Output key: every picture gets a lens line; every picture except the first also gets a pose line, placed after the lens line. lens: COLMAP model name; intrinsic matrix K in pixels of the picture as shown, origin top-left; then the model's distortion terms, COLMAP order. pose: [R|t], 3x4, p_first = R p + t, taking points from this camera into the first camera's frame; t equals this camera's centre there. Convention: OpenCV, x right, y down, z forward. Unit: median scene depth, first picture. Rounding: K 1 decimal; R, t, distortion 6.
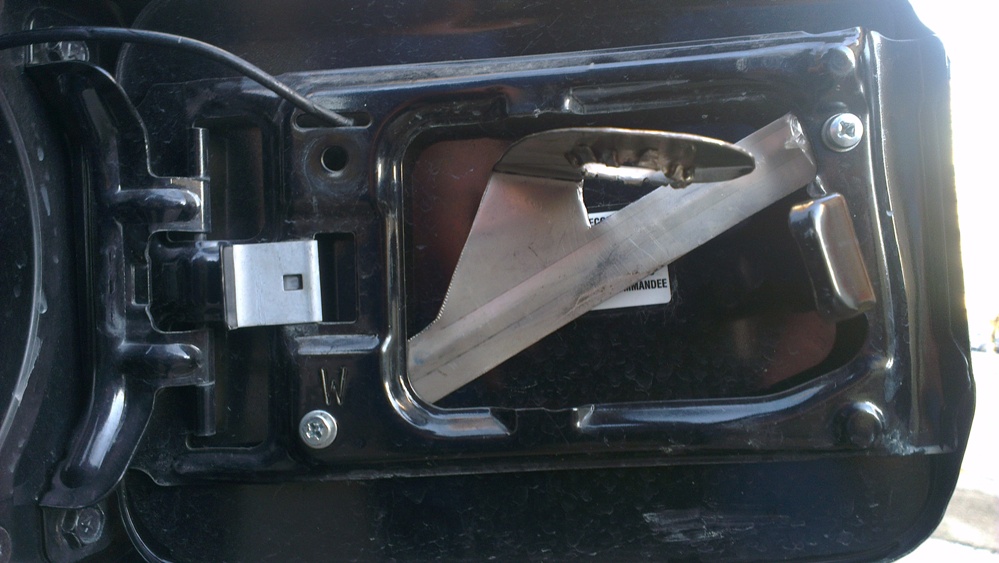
lens RADIAL K [[808.1, 0, 496.9], [0, 808.1, 265.1], [0, 0, 1]] dist [0.153792, -0.266274]
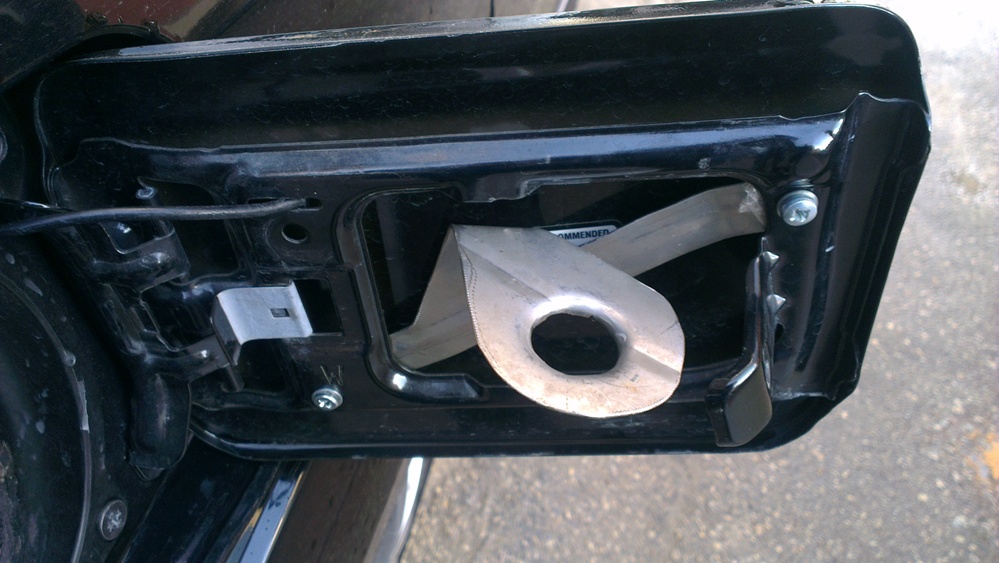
lens RADIAL K [[808.1, 0, 496.9], [0, 808.1, 265.1], [0, 0, 1]] dist [0.153792, -0.266274]
pose [[0.999223, -0.037244, -0.012864, 0.063812], [0.035791, 0.721358, 0.691636, -0.790747], [-0.016480, -0.691560, 0.722131, 0.233098]]
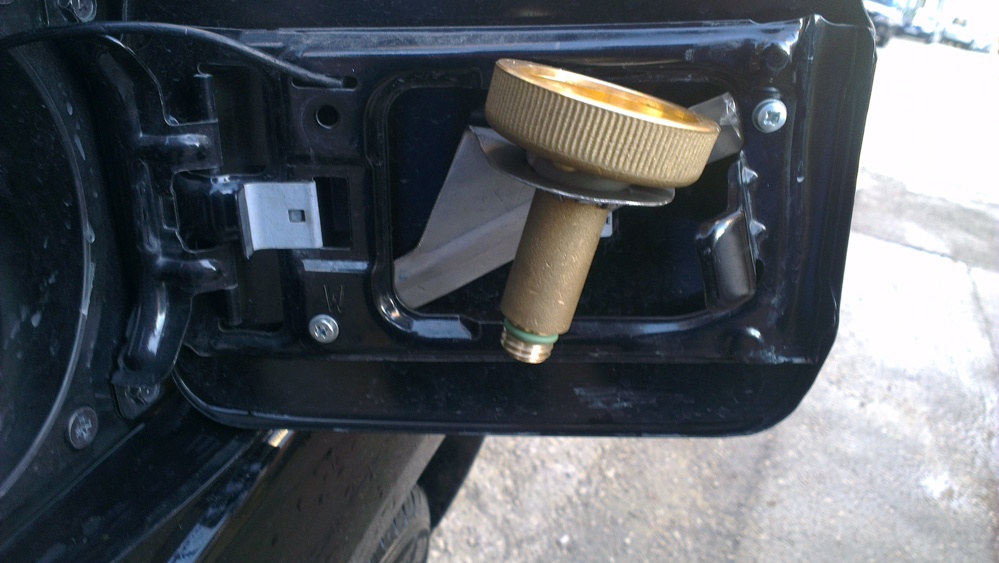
lens RADIAL K [[808.1, 0, 496.9], [0, 808.1, 265.1], [0, 0, 1]] dist [0.153792, -0.266274]
pose [[0.999163, 0.036373, 0.018716, 0.023521], [-0.040735, 0.926511, 0.374056, -0.372212], [-0.003735, -0.374505, 0.927217, -0.137754]]
